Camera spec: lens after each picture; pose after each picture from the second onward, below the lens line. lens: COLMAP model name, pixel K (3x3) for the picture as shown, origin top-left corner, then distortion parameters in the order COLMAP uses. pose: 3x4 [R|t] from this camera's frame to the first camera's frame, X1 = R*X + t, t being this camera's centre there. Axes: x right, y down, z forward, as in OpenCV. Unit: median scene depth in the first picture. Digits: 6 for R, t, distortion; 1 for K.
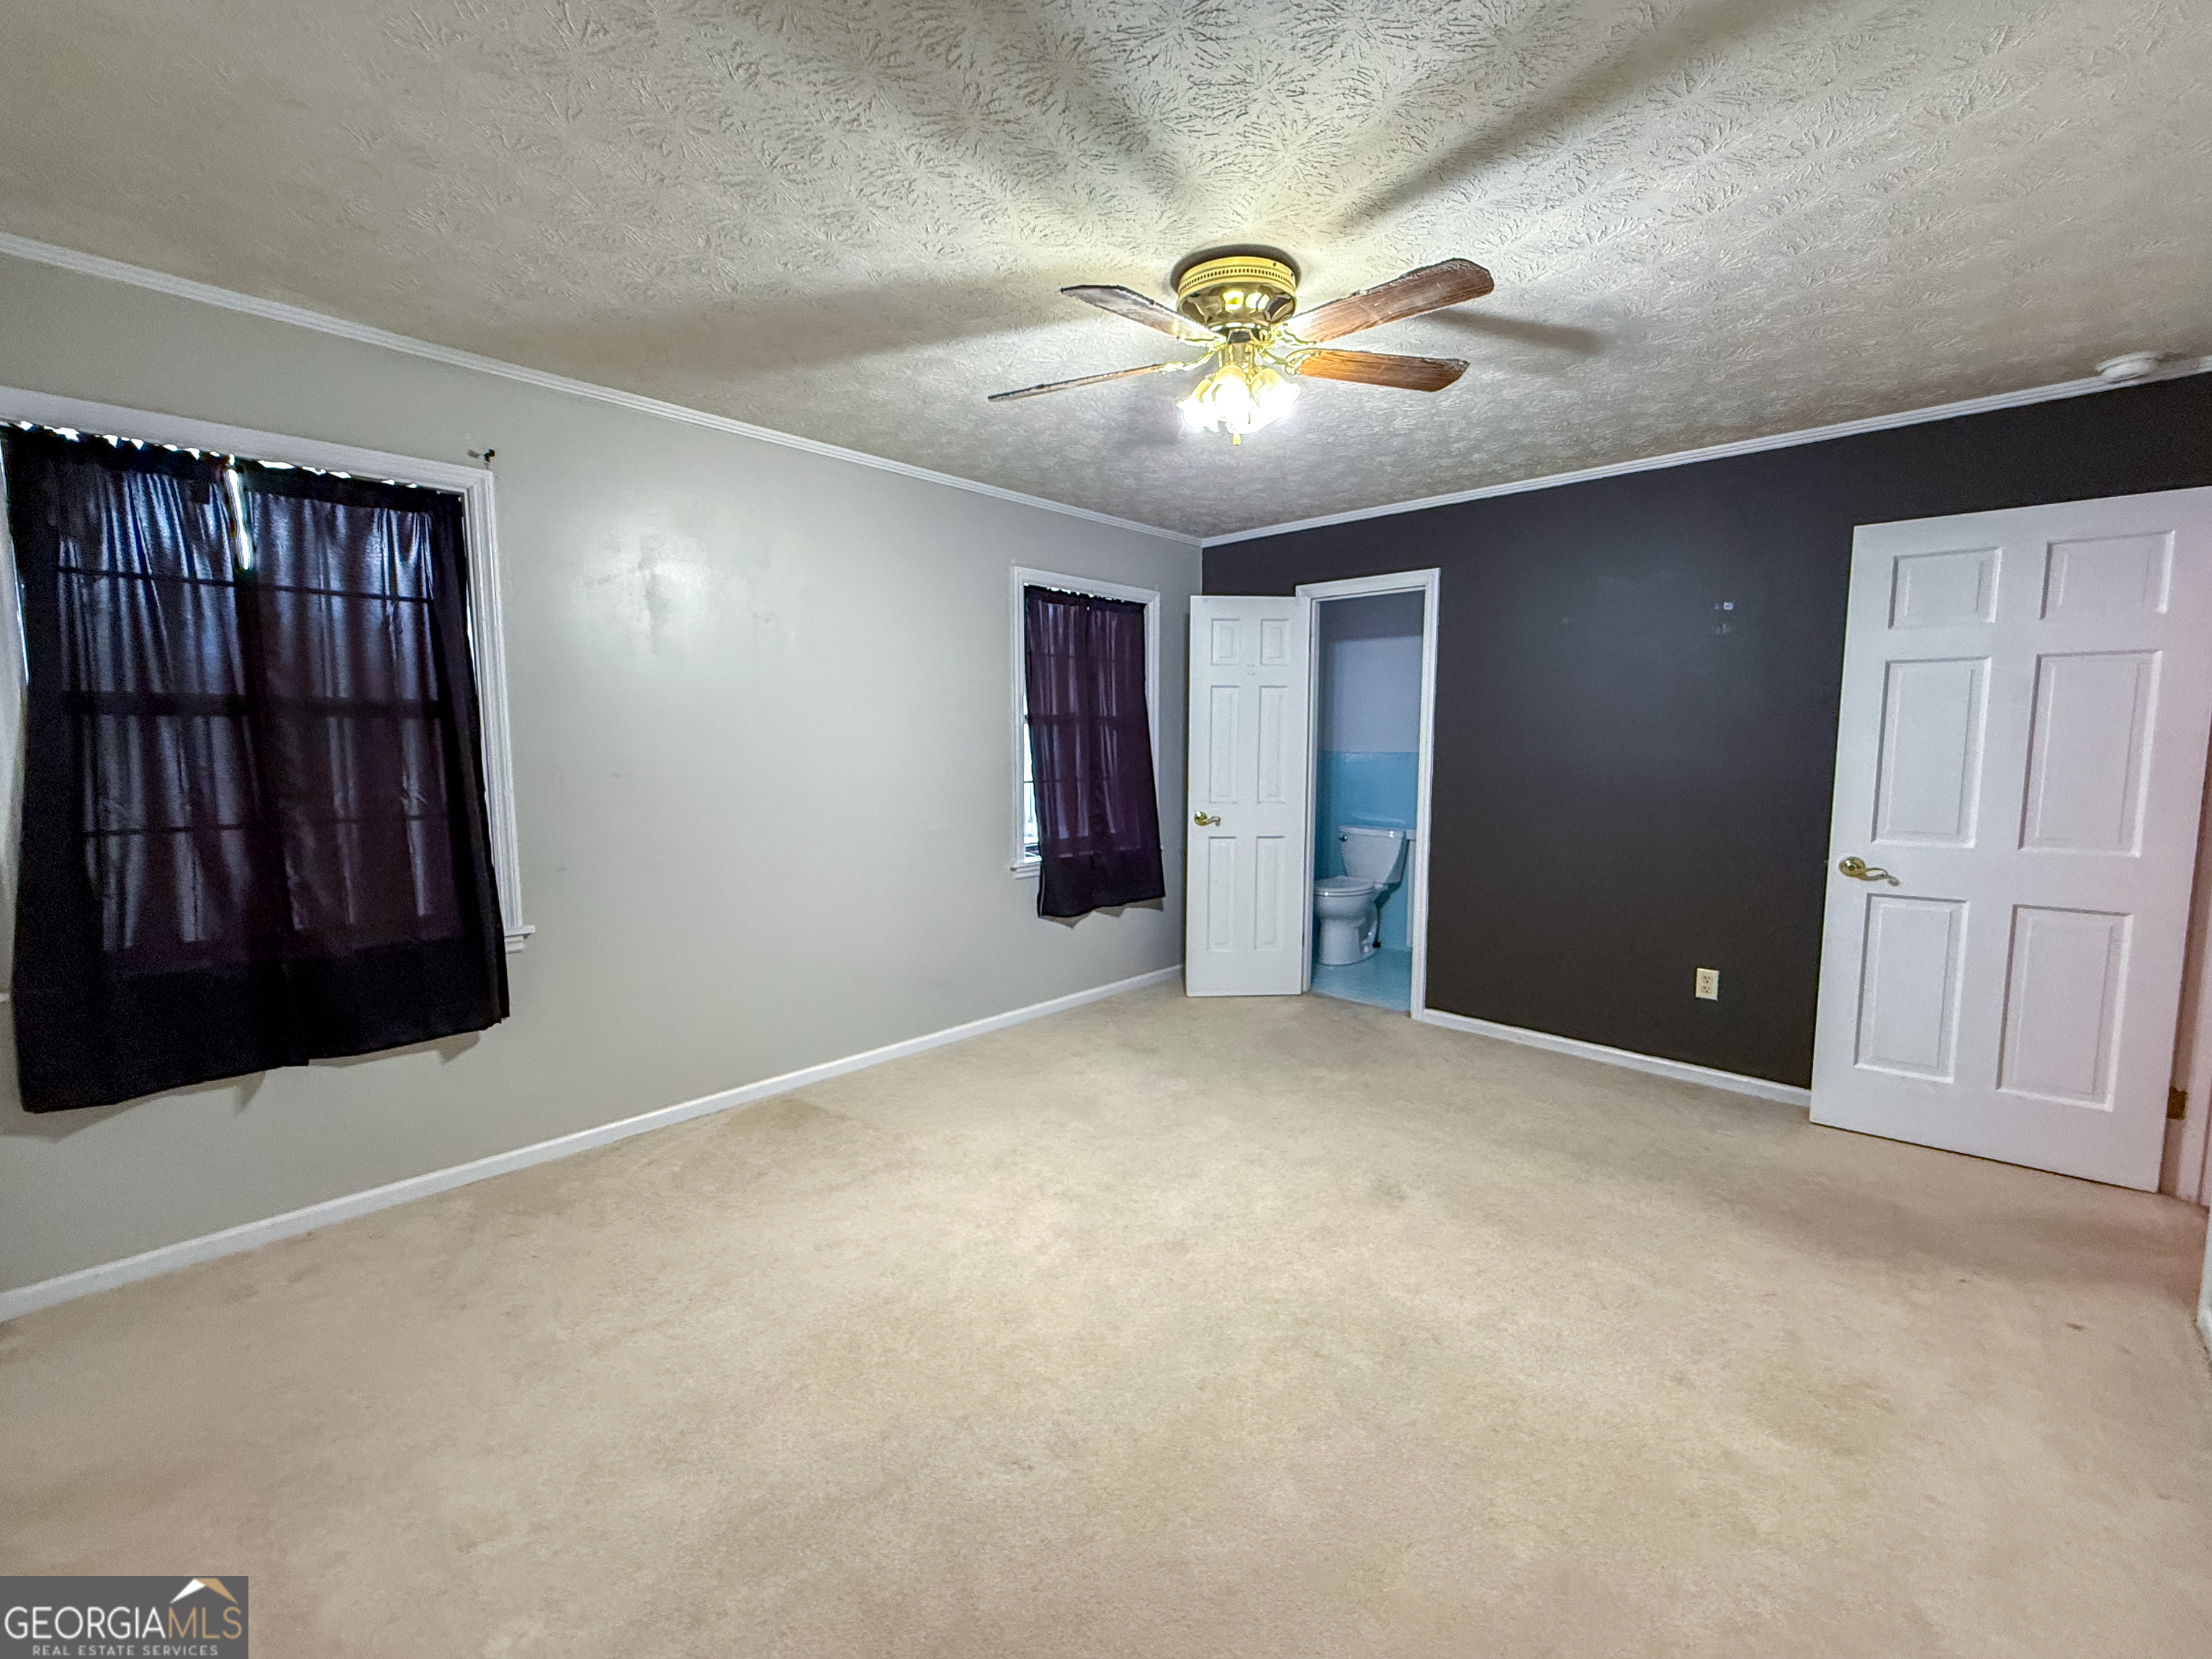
lens RADIAL K [[908.2, 0, 1109.0], [0, 908.2, 819.6], [0, 0, 1]] dist [0.000564, -0.000126]
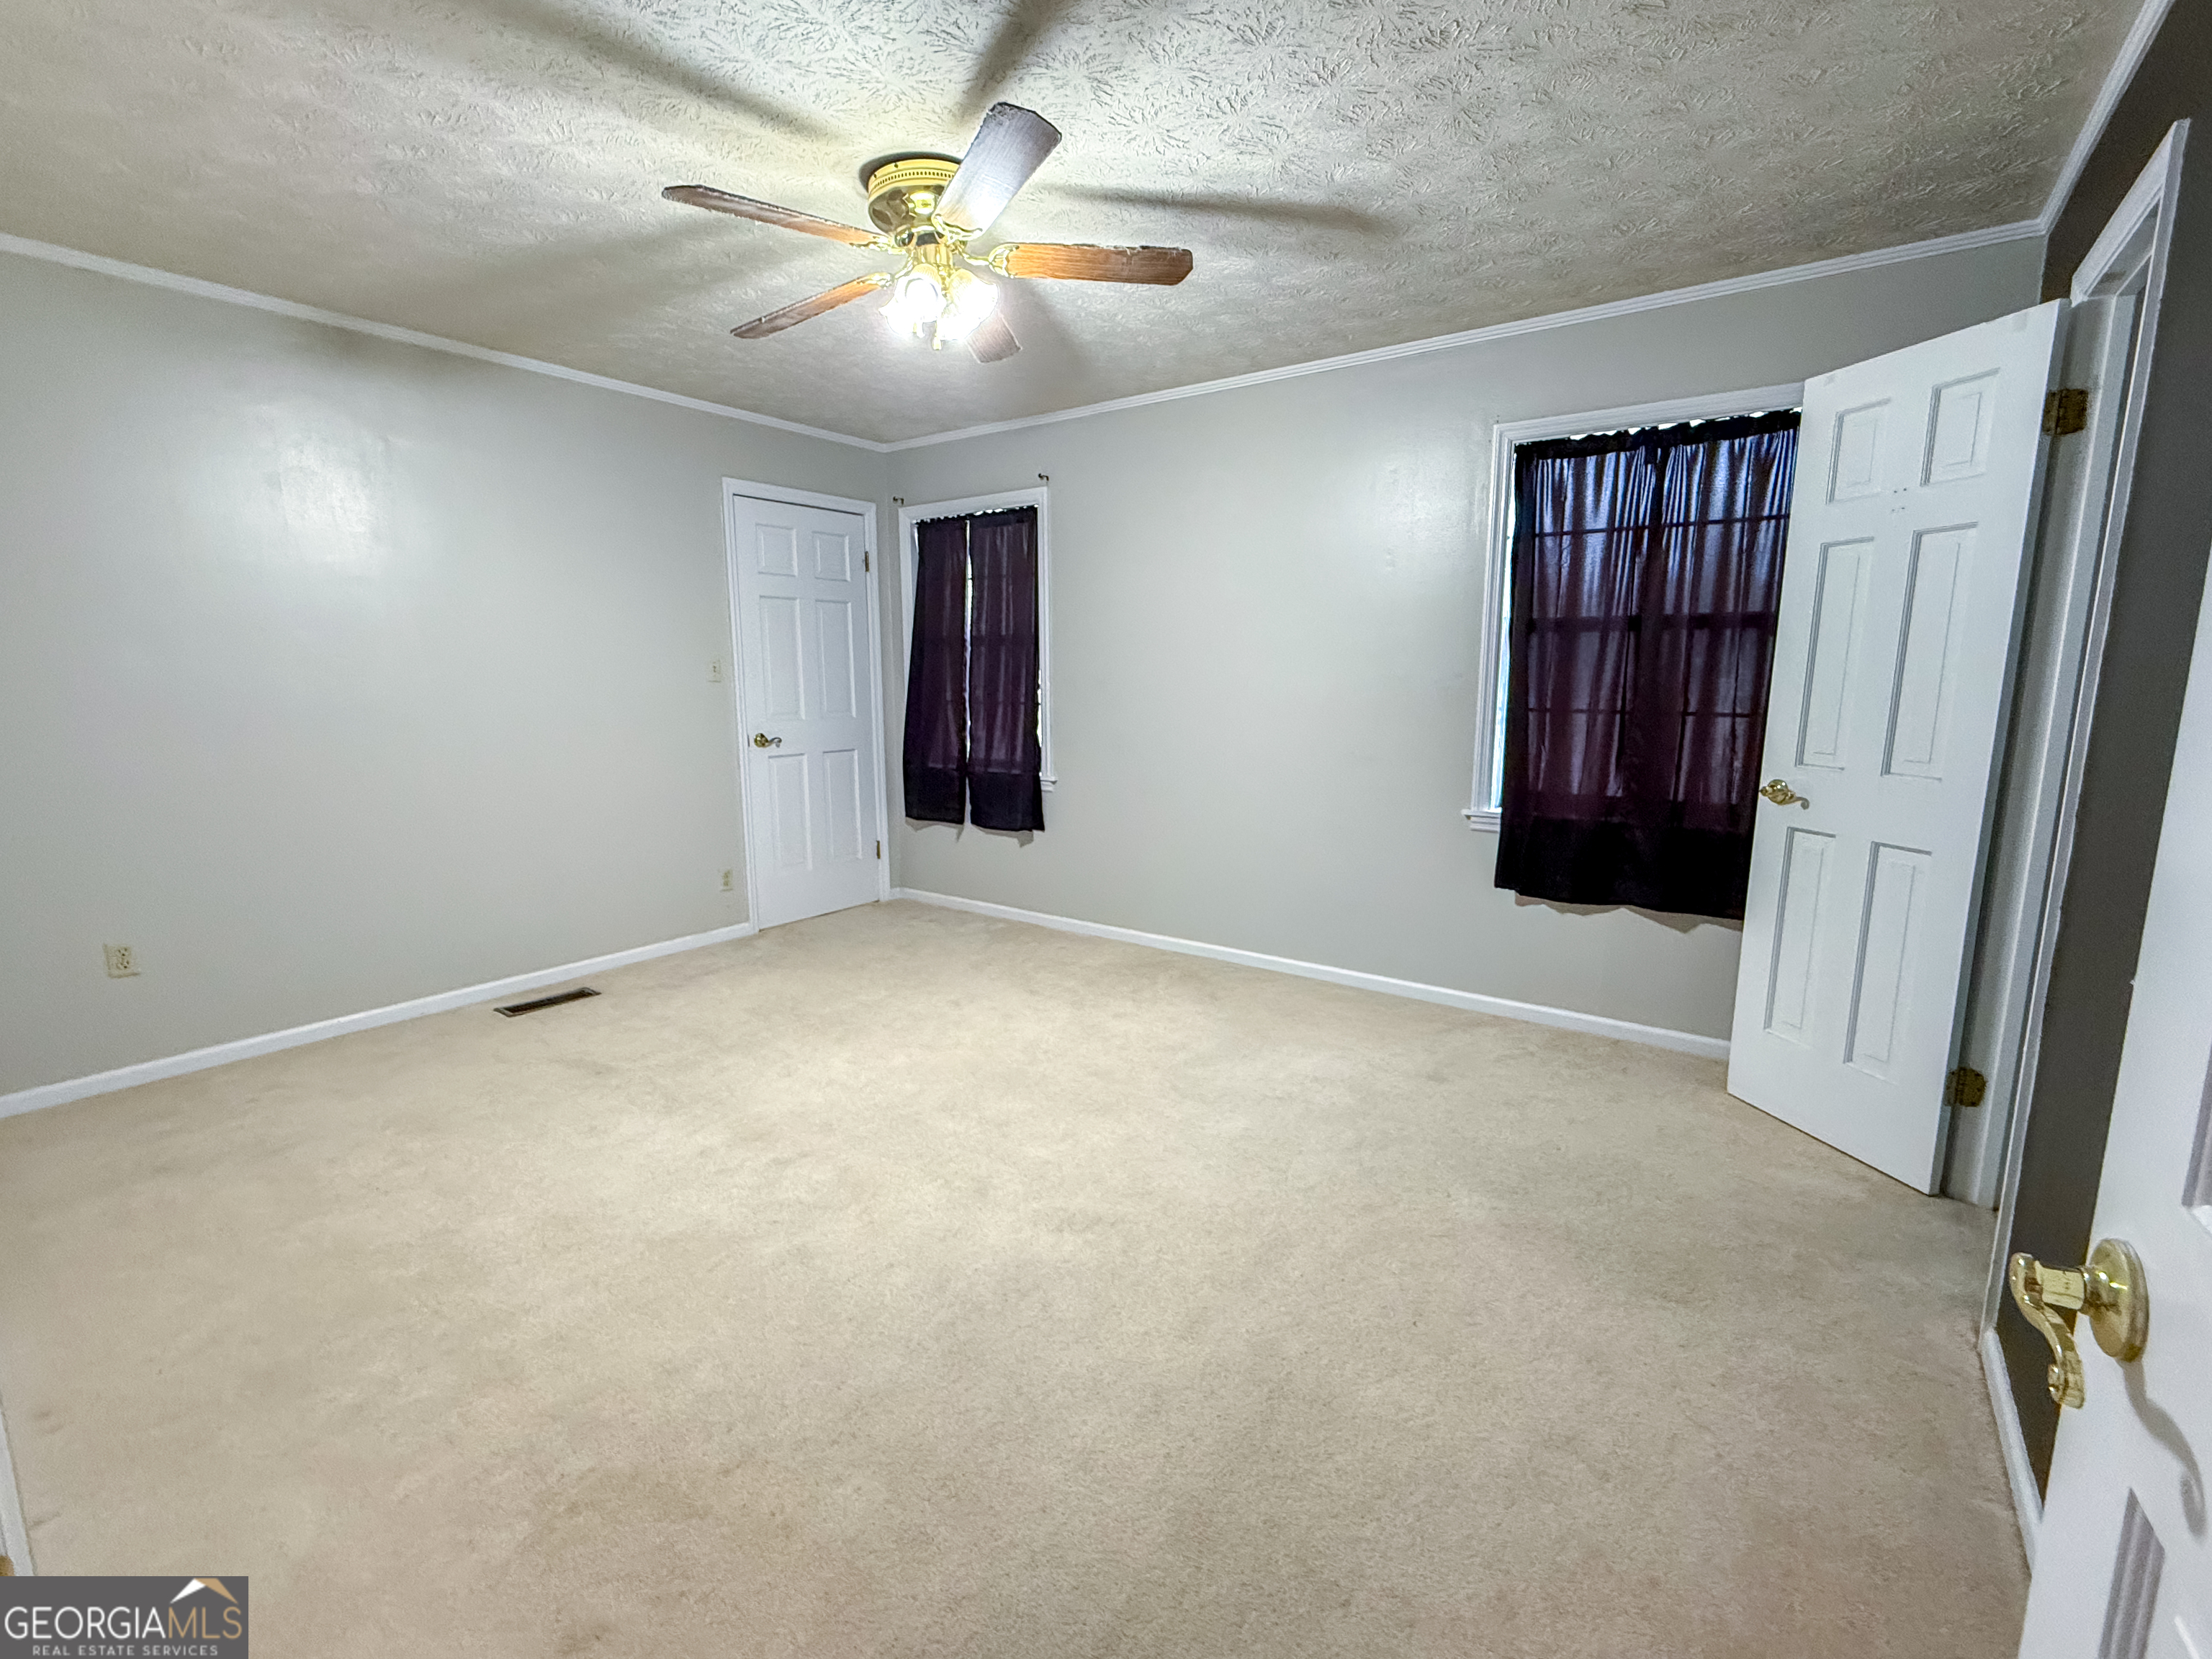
lens RADIAL K [[940.0, 0, 1101.2], [0, 940.0, 825.9], [0, 0, 1]] dist [-0.005591, -0.000028]
pose [[0.151183, 0.157601, -0.975861, 0.870830], [-0.090437, 0.985274, 0.145111, -0.037358], [0.984360, 0.066315, 0.163210, 0.728243]]
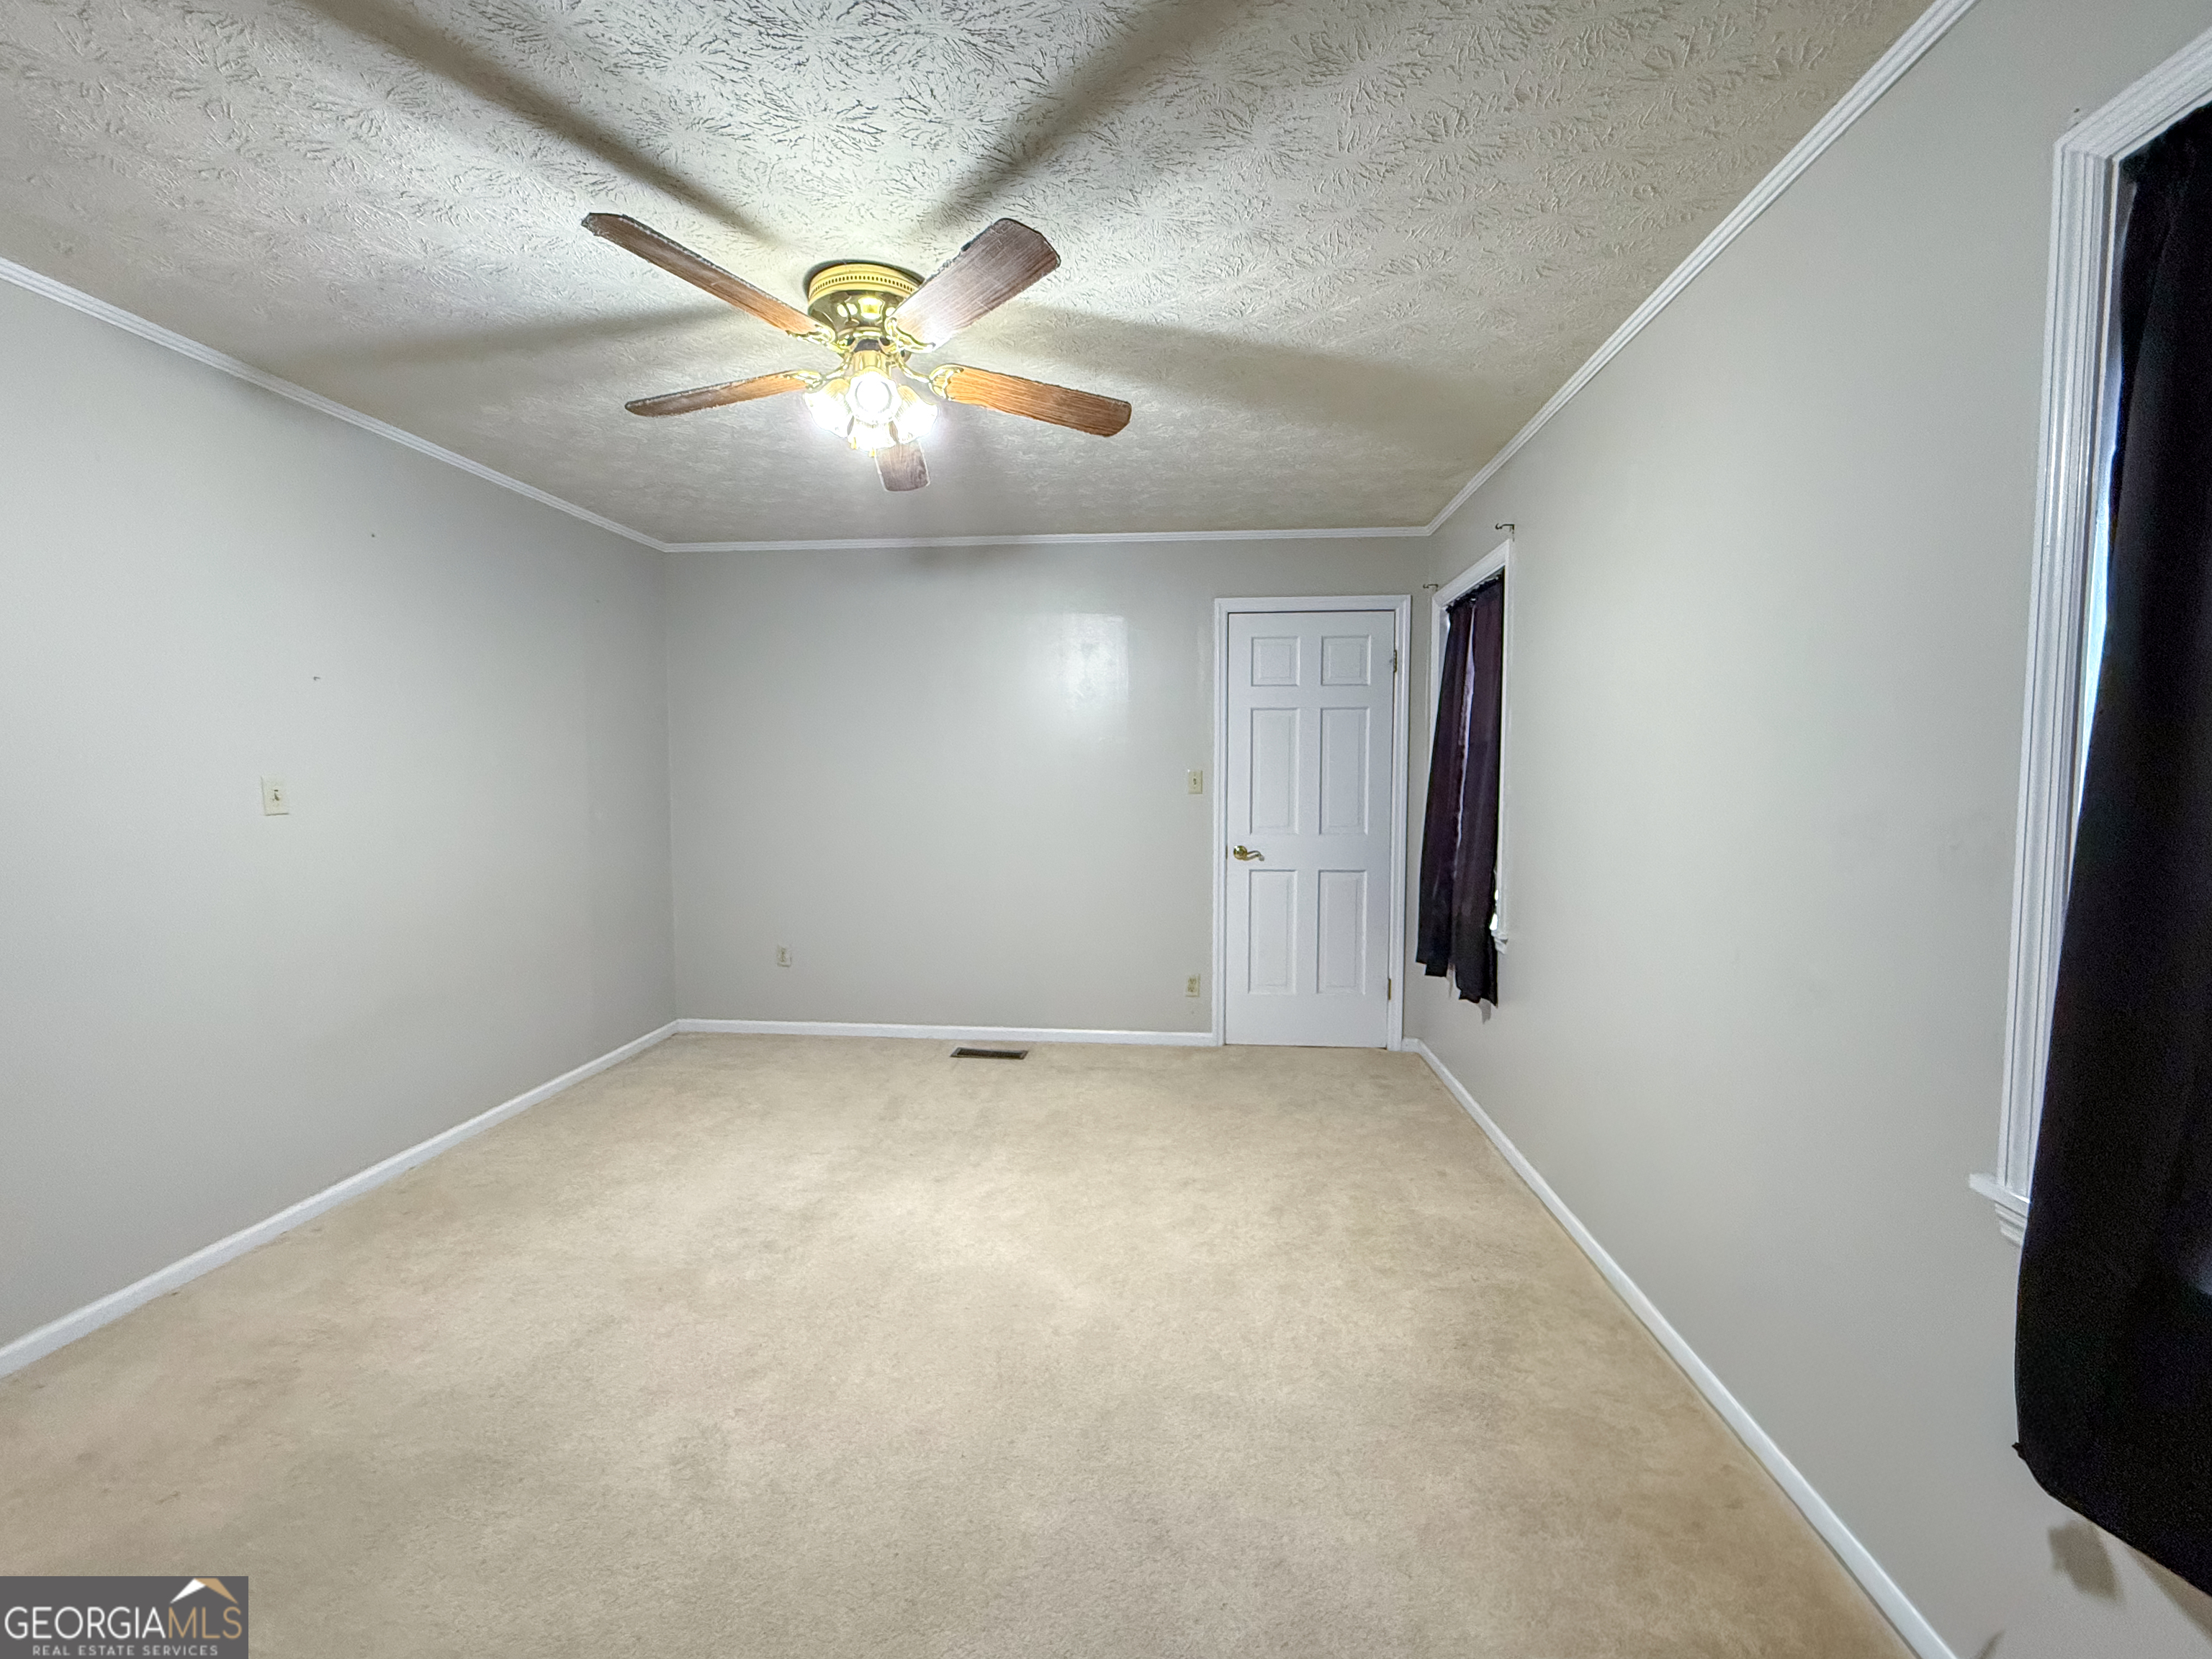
lens RADIAL K [[908.2, 0, 1120.3], [0, 908.2, 833.8], [0, 0, 1]] dist [0.000564, -0.000126]
pose [[-0.757522, 0.039368, -0.651621, 0.398774], [-0.062923, 0.989129, 0.132908, -0.110142], [0.649770, 0.141683, -0.746810, 1.345938]]
